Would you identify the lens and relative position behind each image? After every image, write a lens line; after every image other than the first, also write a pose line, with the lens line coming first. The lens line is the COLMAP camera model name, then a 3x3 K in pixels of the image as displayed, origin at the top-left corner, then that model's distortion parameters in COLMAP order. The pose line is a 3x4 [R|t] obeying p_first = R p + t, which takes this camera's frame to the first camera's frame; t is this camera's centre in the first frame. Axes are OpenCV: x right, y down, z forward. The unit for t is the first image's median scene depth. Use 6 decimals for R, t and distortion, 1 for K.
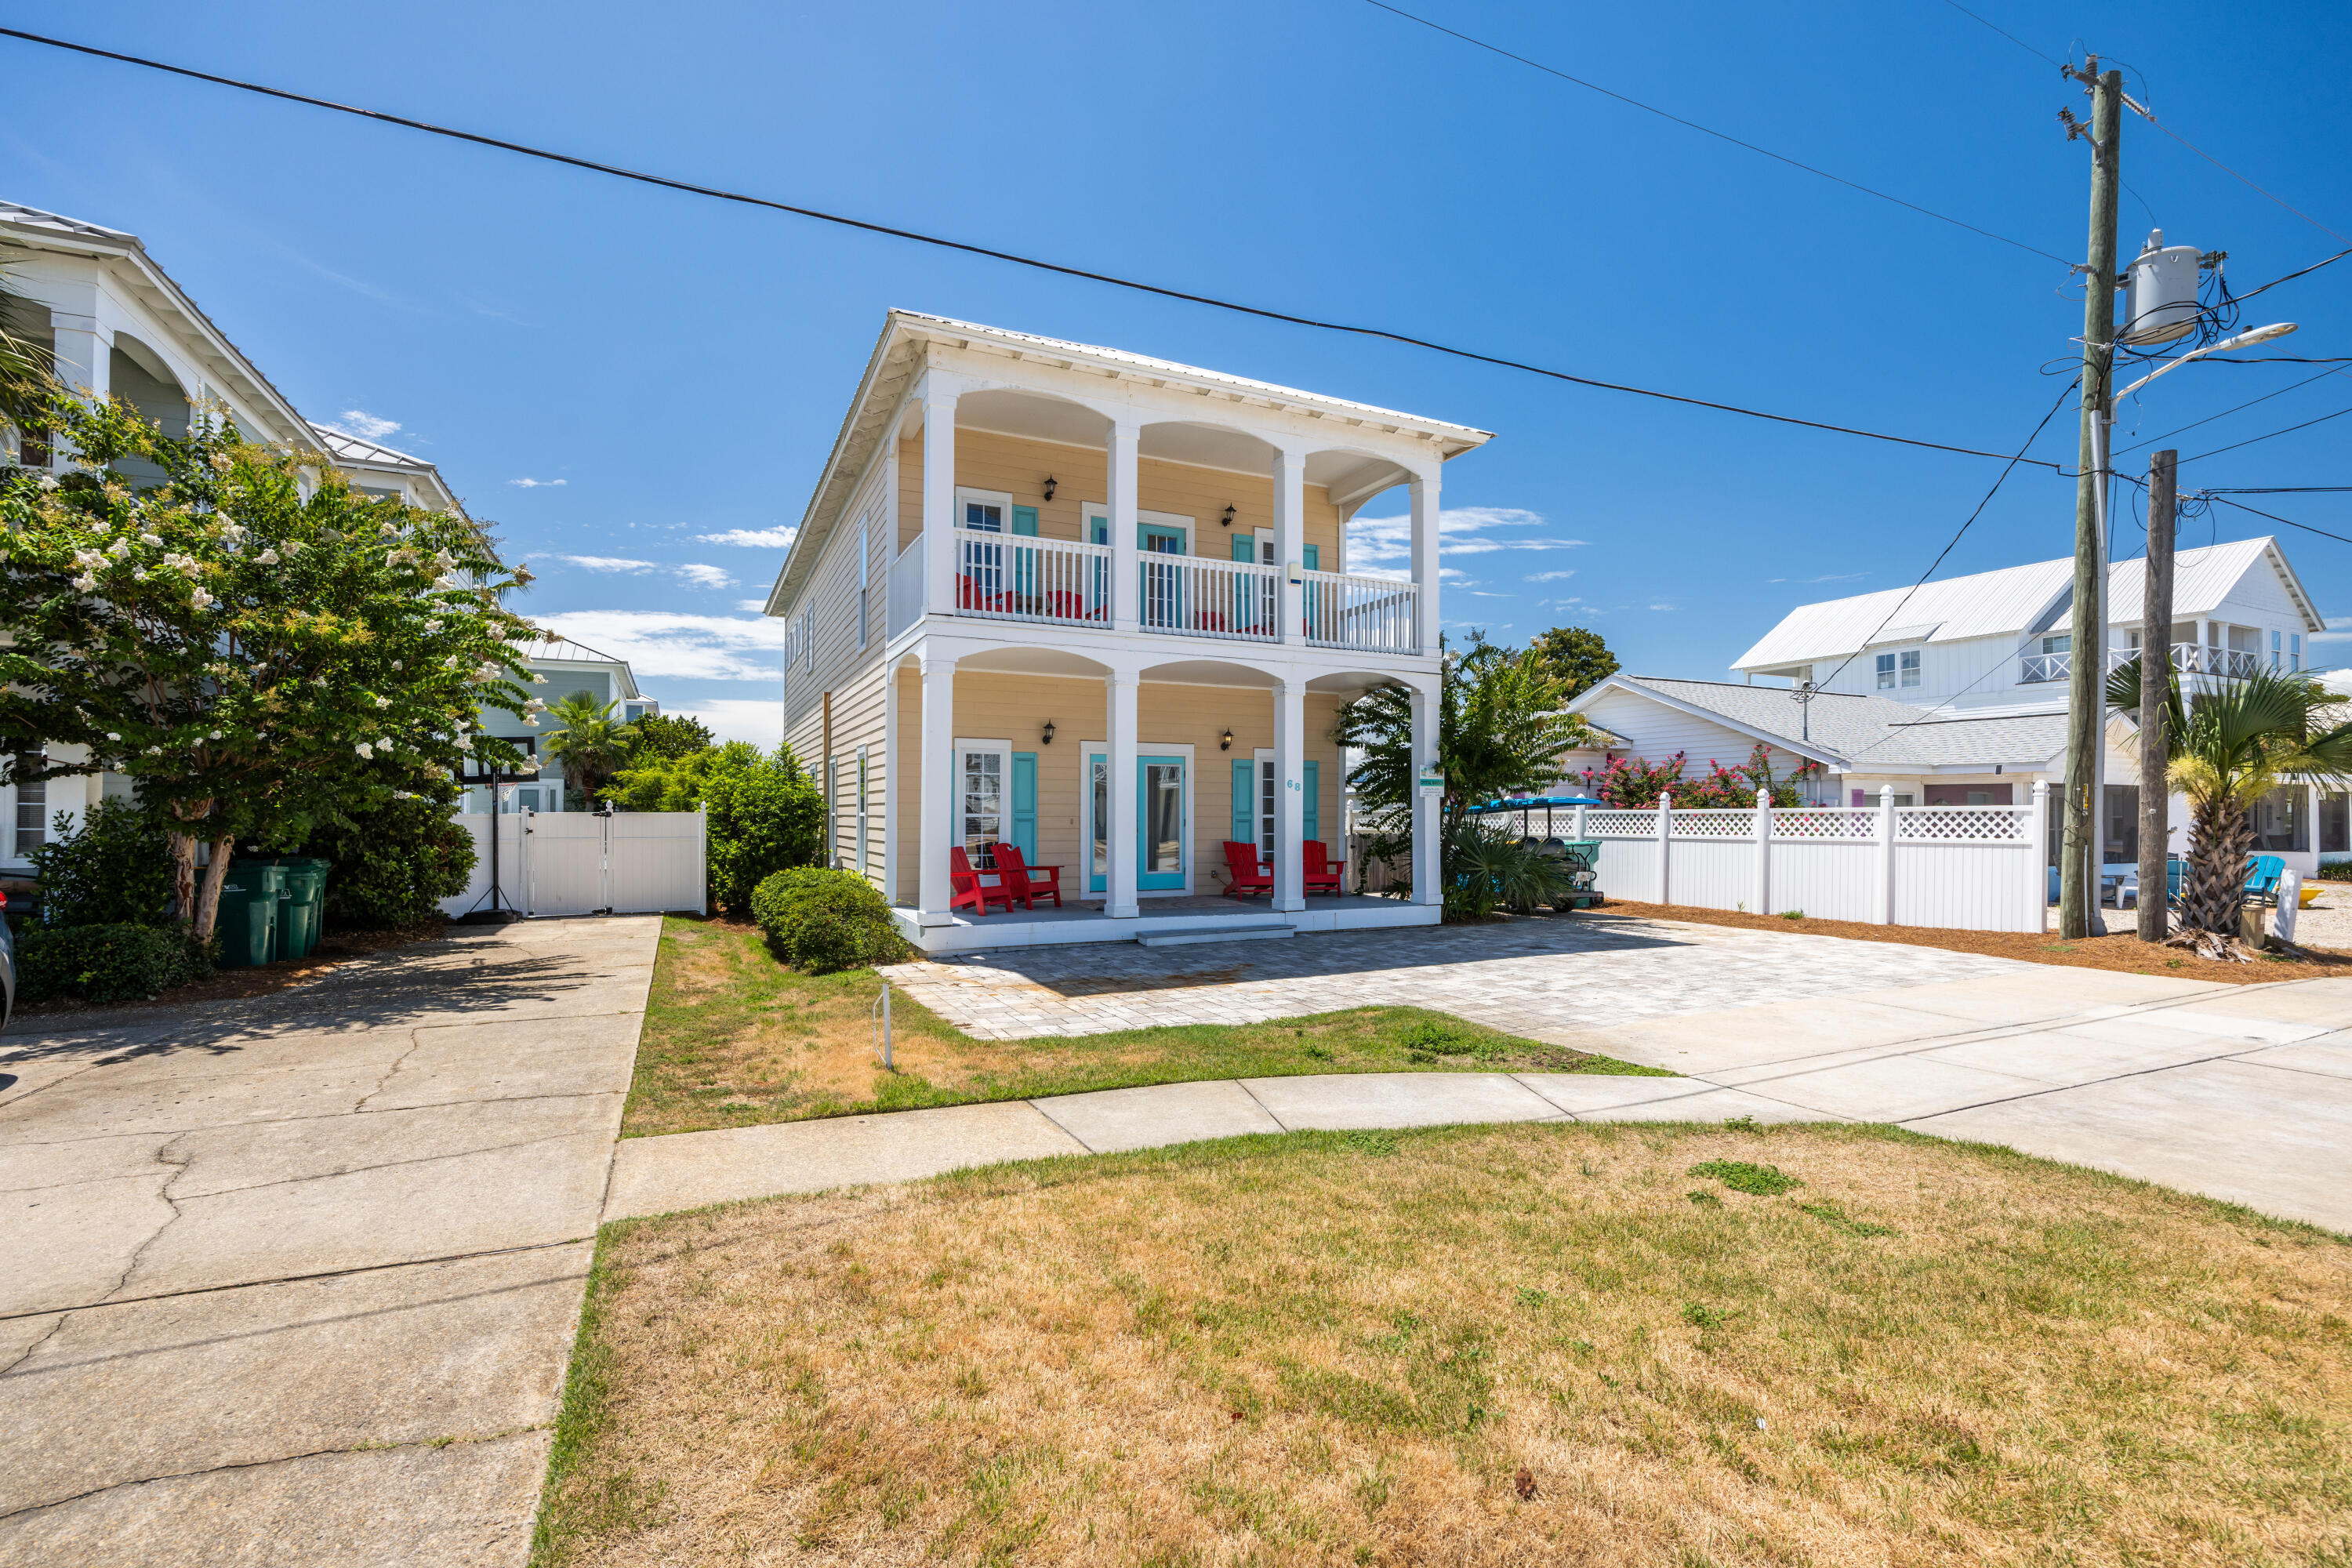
lens RADIAL K [[1045.7, 0, 1181.6], [0, 1045.7, 815.3], [0, 0, 1]] dist [-0.011645, -0.000145]
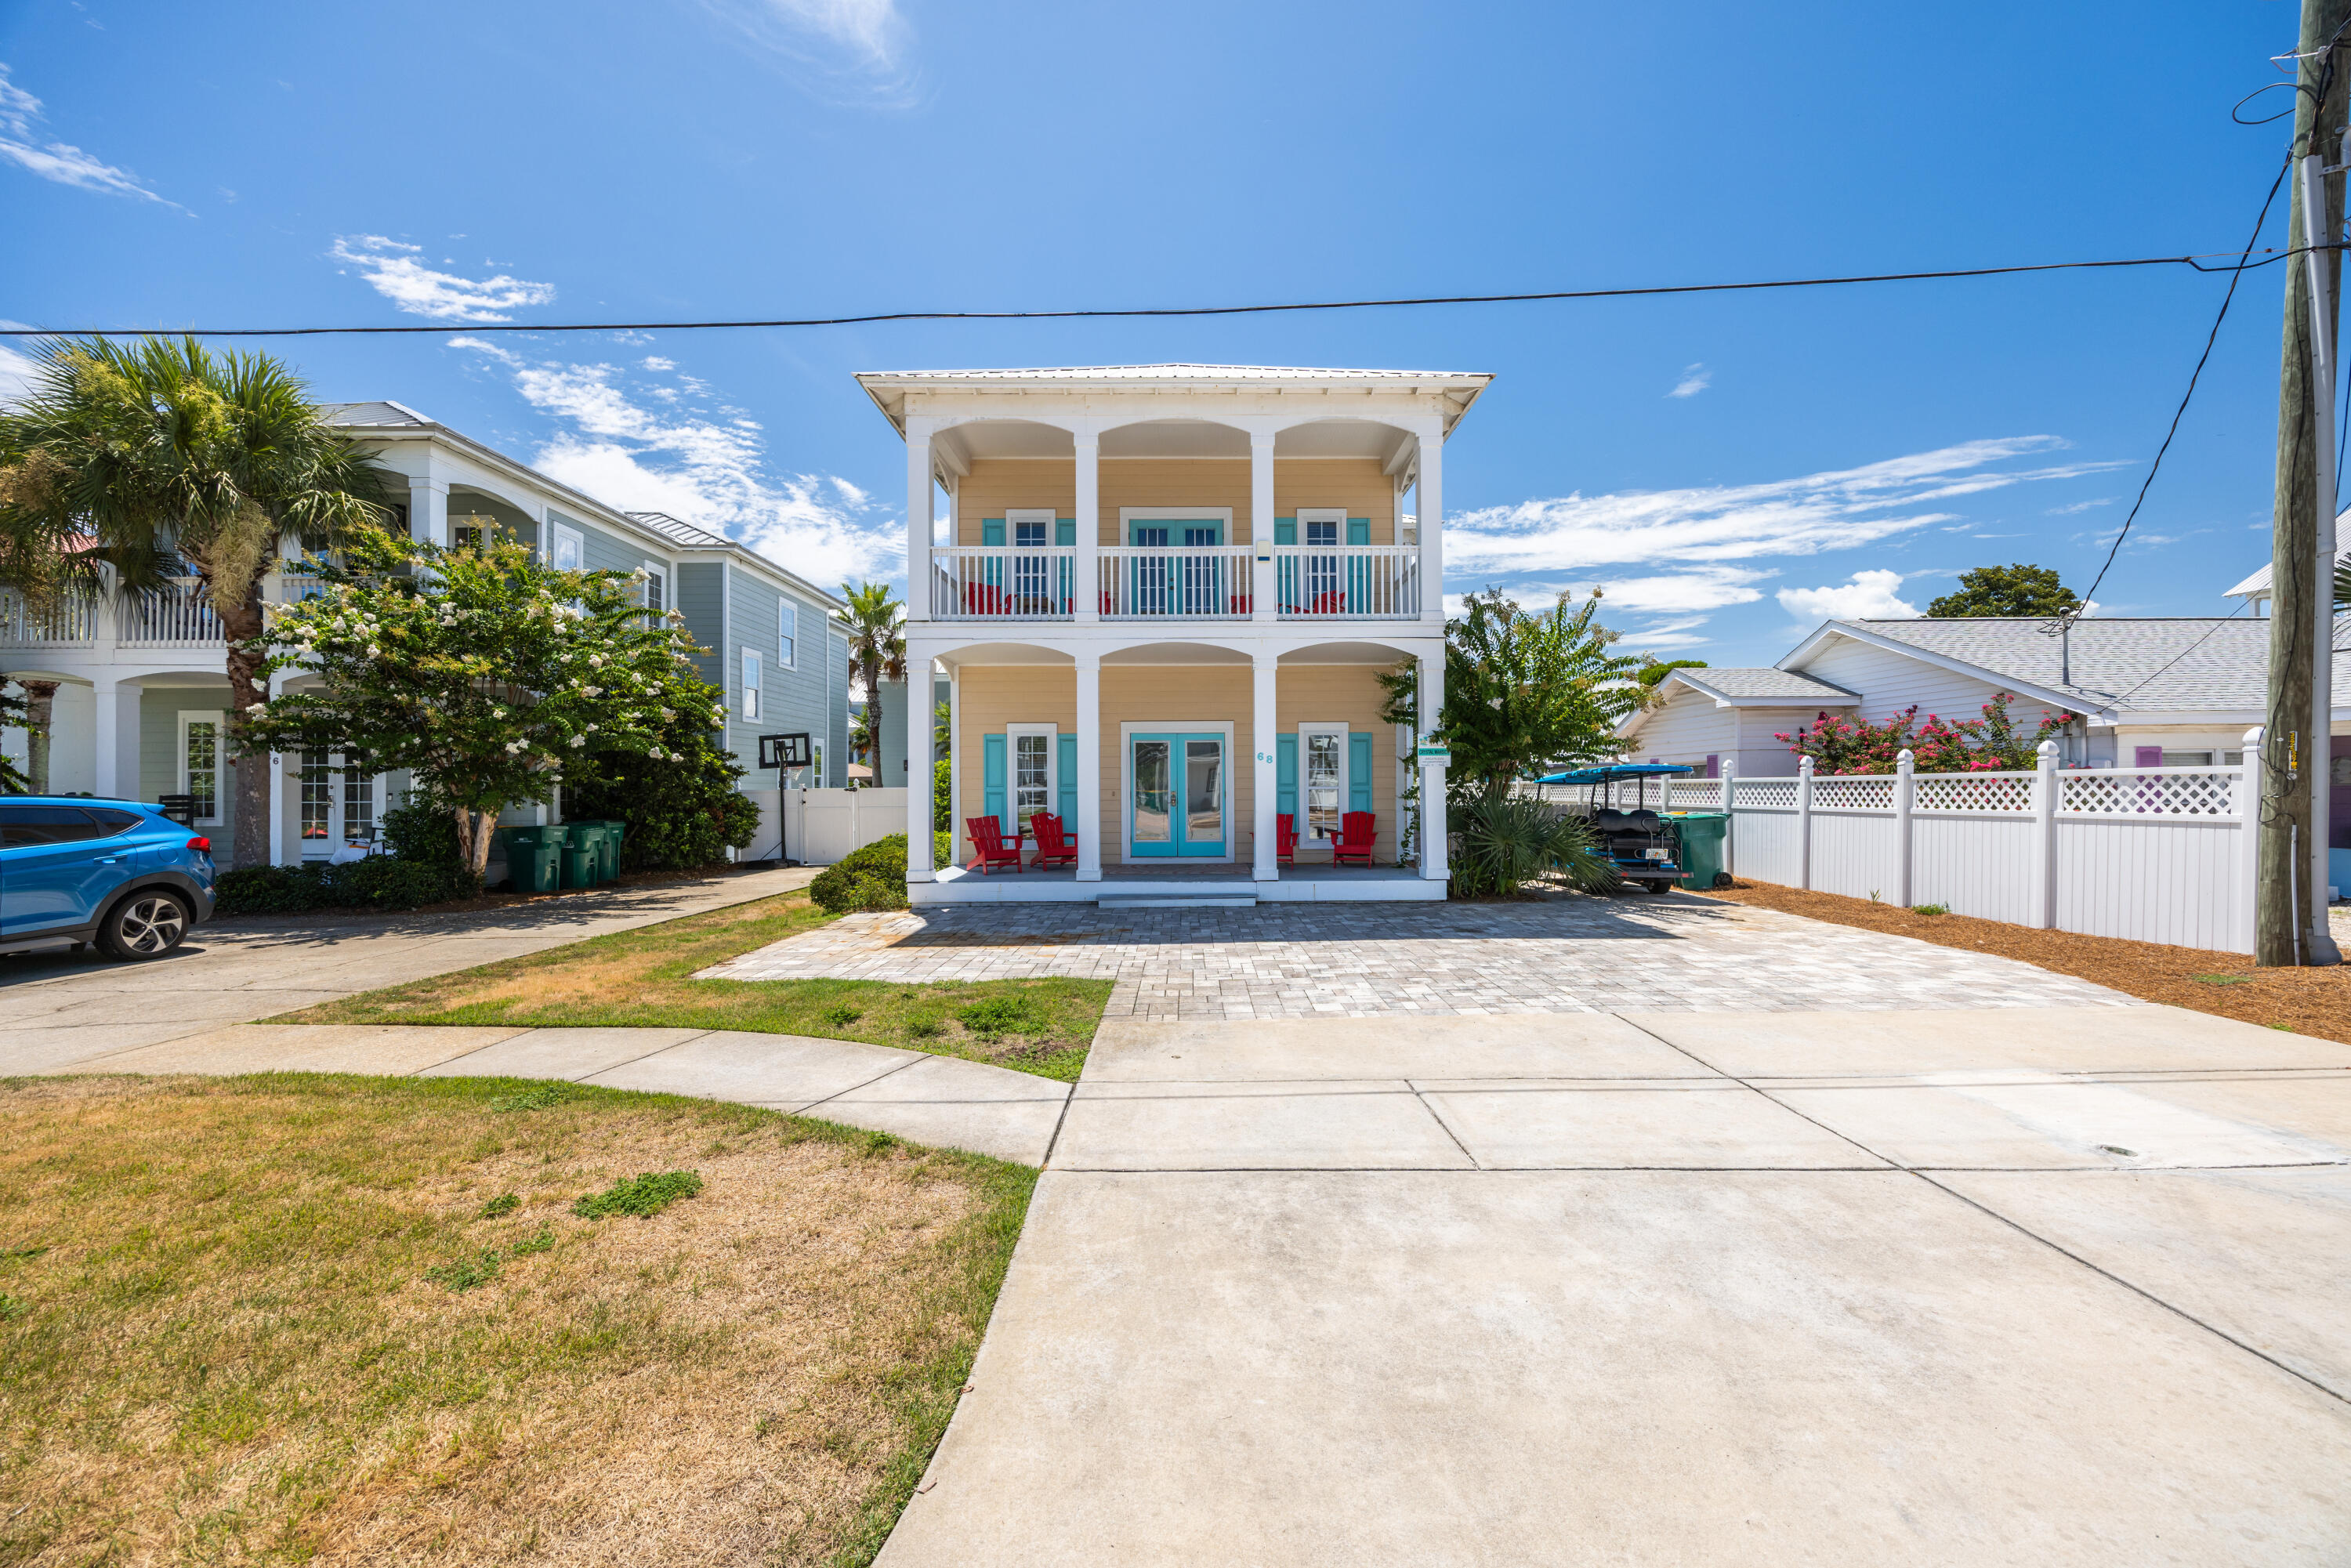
lens RADIAL K [[916.0, 0, 1200.1], [0, 916.0, 785.4], [0, 0, 1]] dist [-0.000882, -0.000268]
pose [[0.905870, -0.007693, -0.423486, 0.411932], [0.006597, 0.999970, -0.004052, 0.001453], [0.423505, 0.000877, 0.905894, 0.154913]]
